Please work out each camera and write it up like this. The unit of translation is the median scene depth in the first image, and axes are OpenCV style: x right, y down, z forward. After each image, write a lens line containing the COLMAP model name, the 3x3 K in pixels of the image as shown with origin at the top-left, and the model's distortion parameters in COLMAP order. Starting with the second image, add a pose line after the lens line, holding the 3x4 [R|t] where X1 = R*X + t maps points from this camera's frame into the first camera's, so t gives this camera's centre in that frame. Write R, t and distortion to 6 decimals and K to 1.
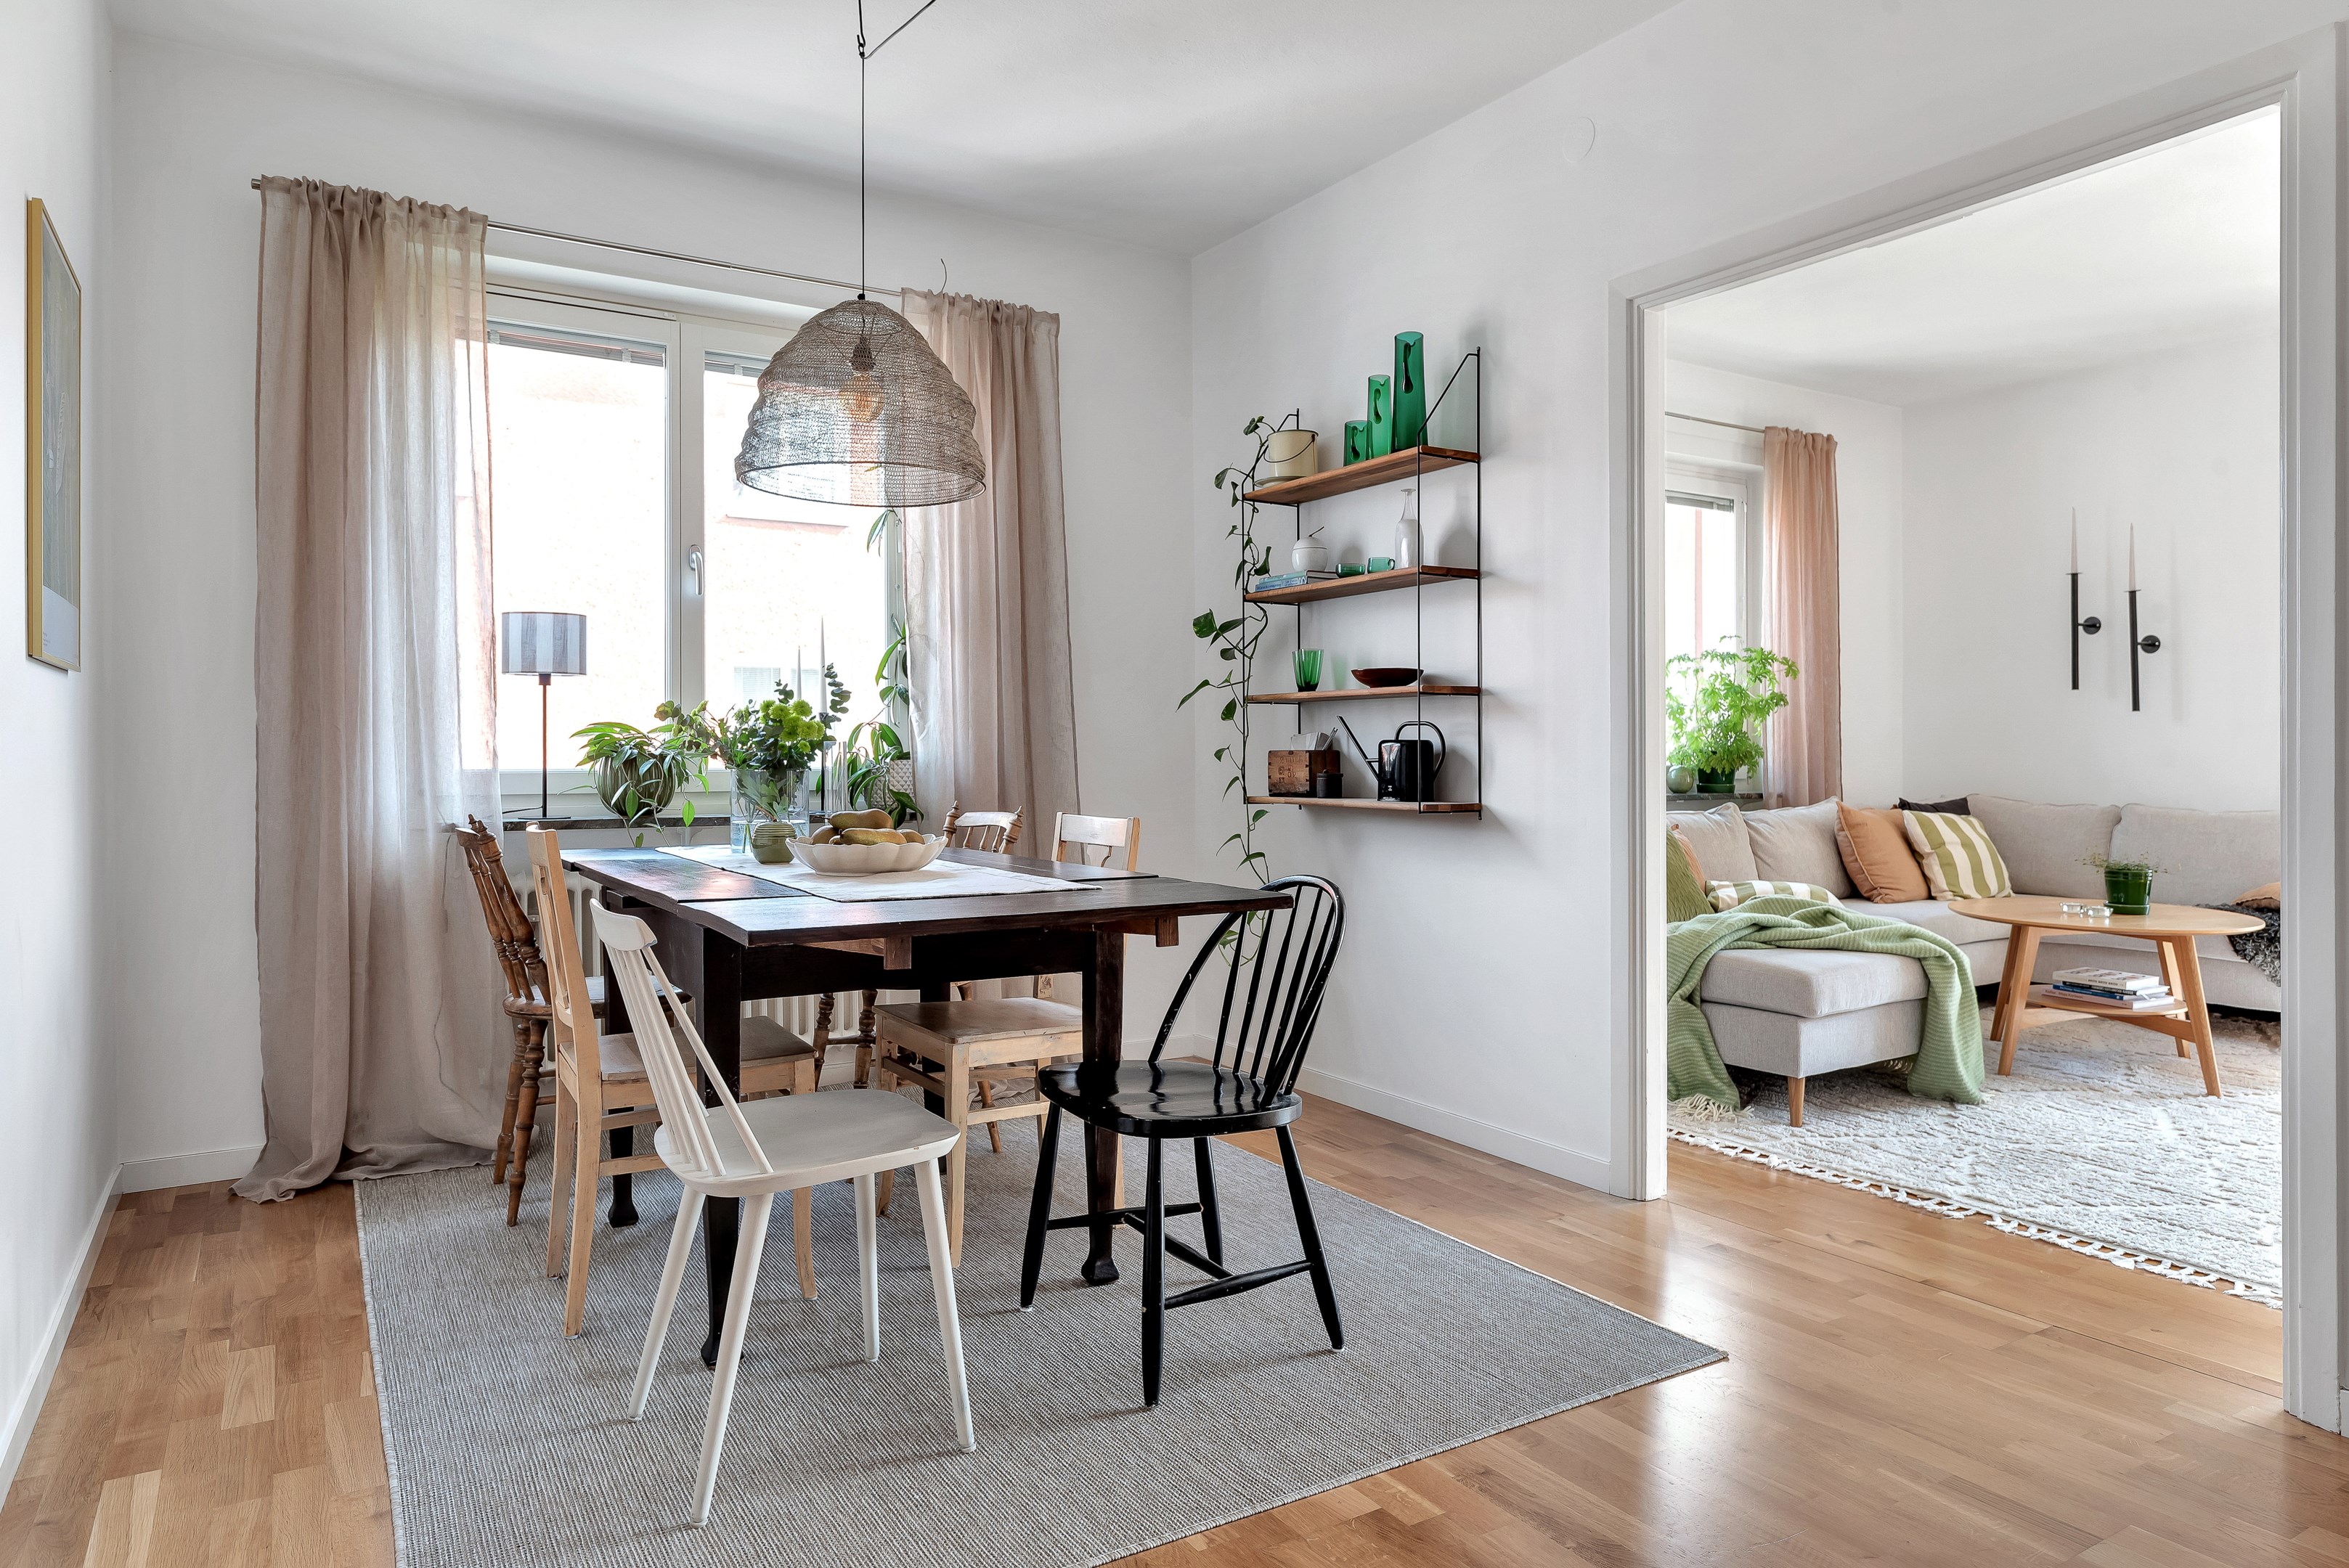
lens RADIAL K [[1490.2, 0, 1192.0], [0, 1490.2, 741.3], [0, 0, 1]] dist [-0.001833, -0.001978]
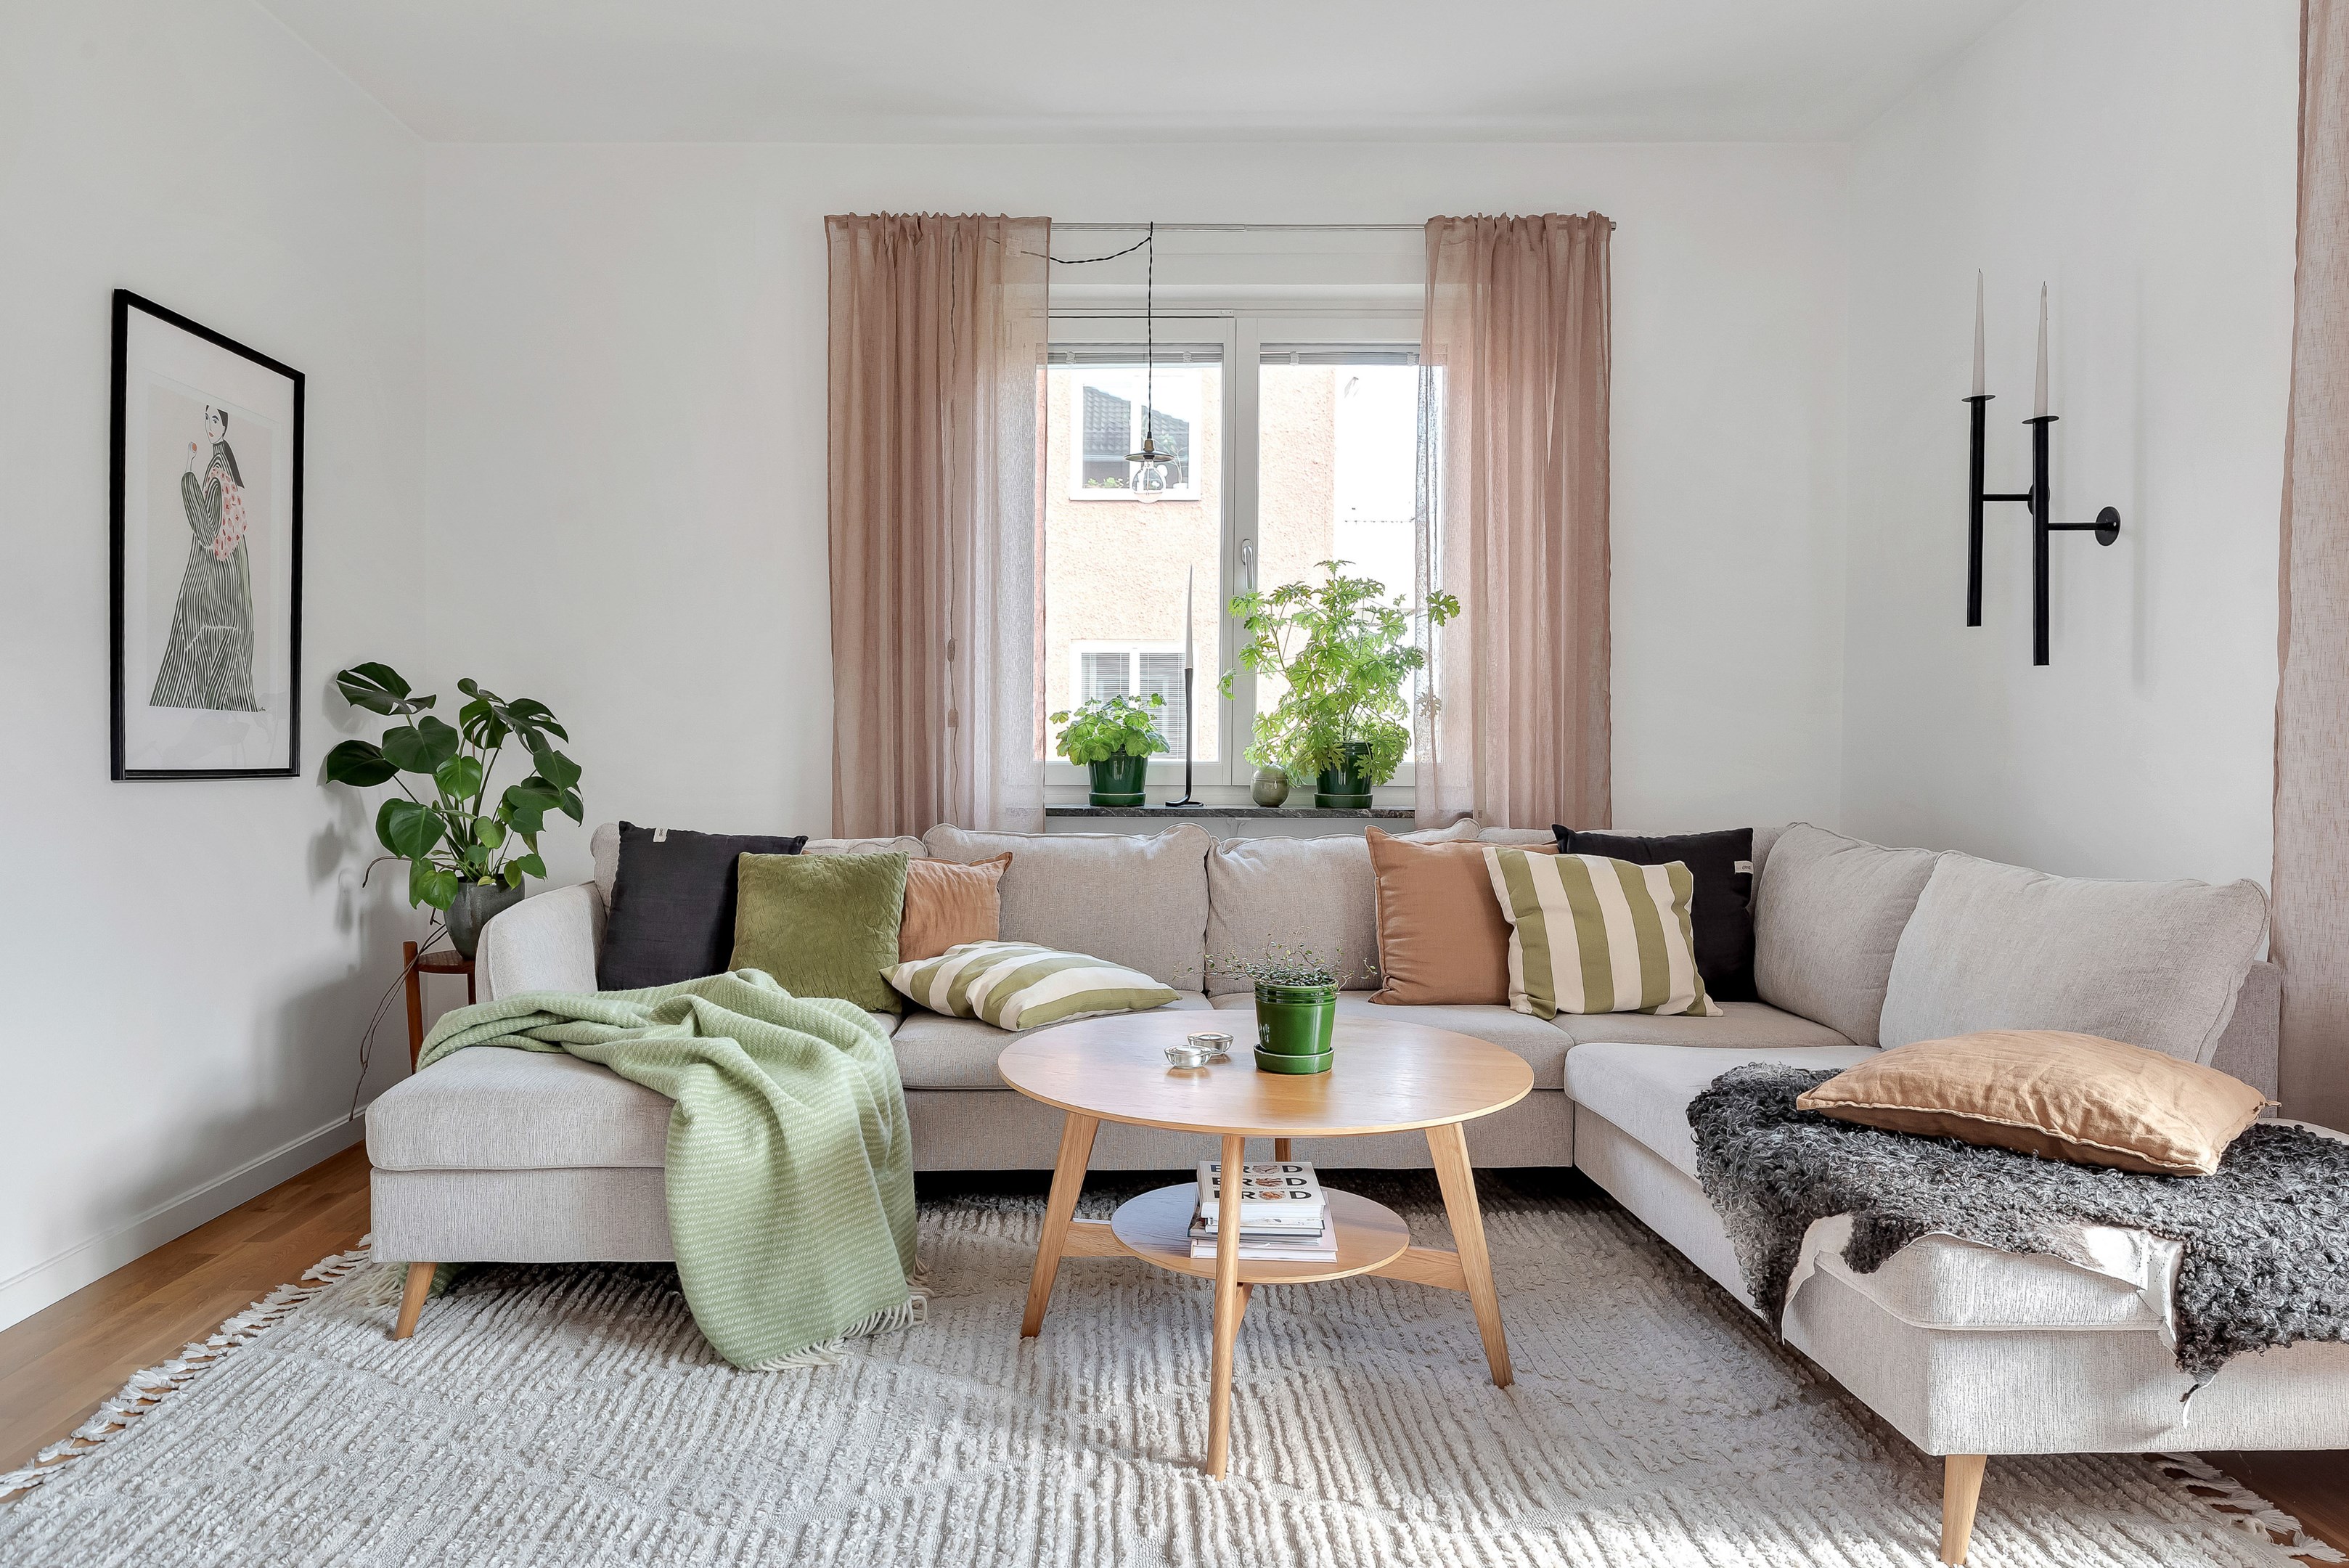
lens RADIAL K [[1505.5, 0, 1173.6], [0, 1505.5, 780.1], [0, 0, 1]] dist [-0.003813, -0.001476]
pose [[0.849355, 0.012677, -0.527670, 0.679162], [0.003311, 0.999564, 0.029343, 0.002317], [0.527811, -0.026670, 0.848943, 0.444772]]
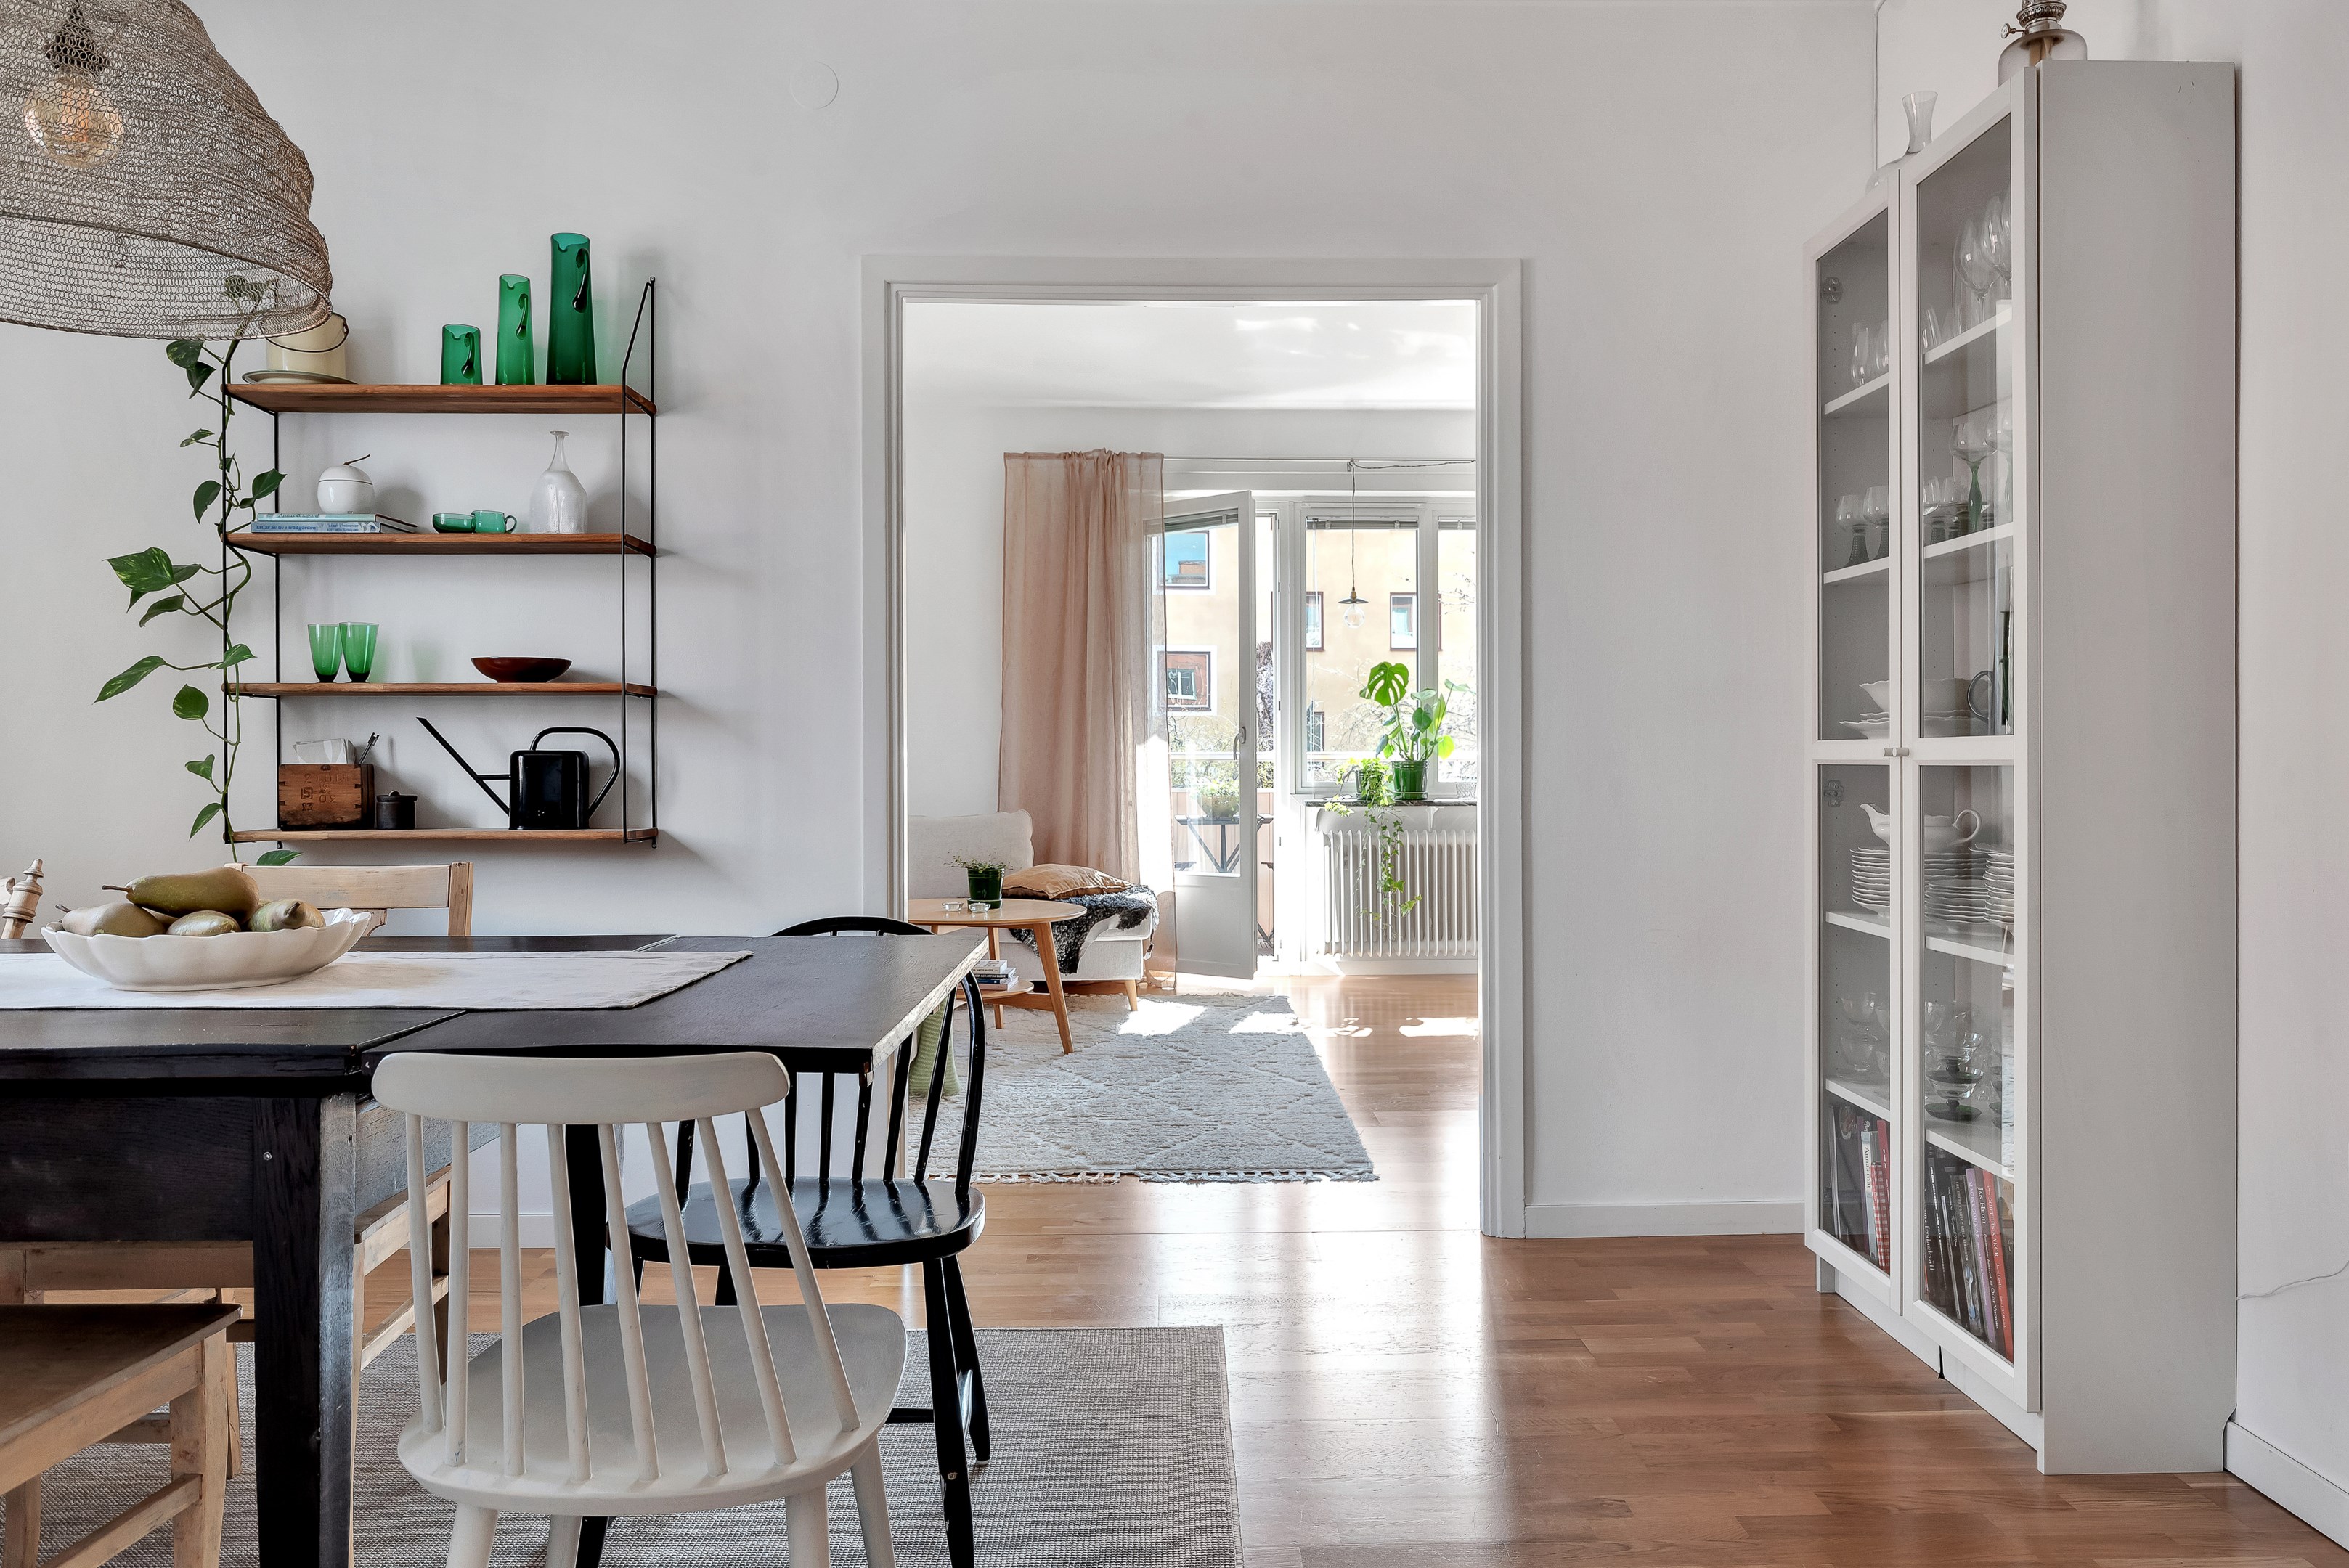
lens RADIAL K [[1613.5, 0, 1178.4], [0, 1613.5, 753.9], [0, 0, 1]] dist [-0.001664, 0.005124]
pose [[0.502490, 0.005153, 0.864568, -0.298459], [-0.005884, 0.999979, -0.002540, 0.000609], [-0.864563, -0.003810, 0.502510, 0.203036]]
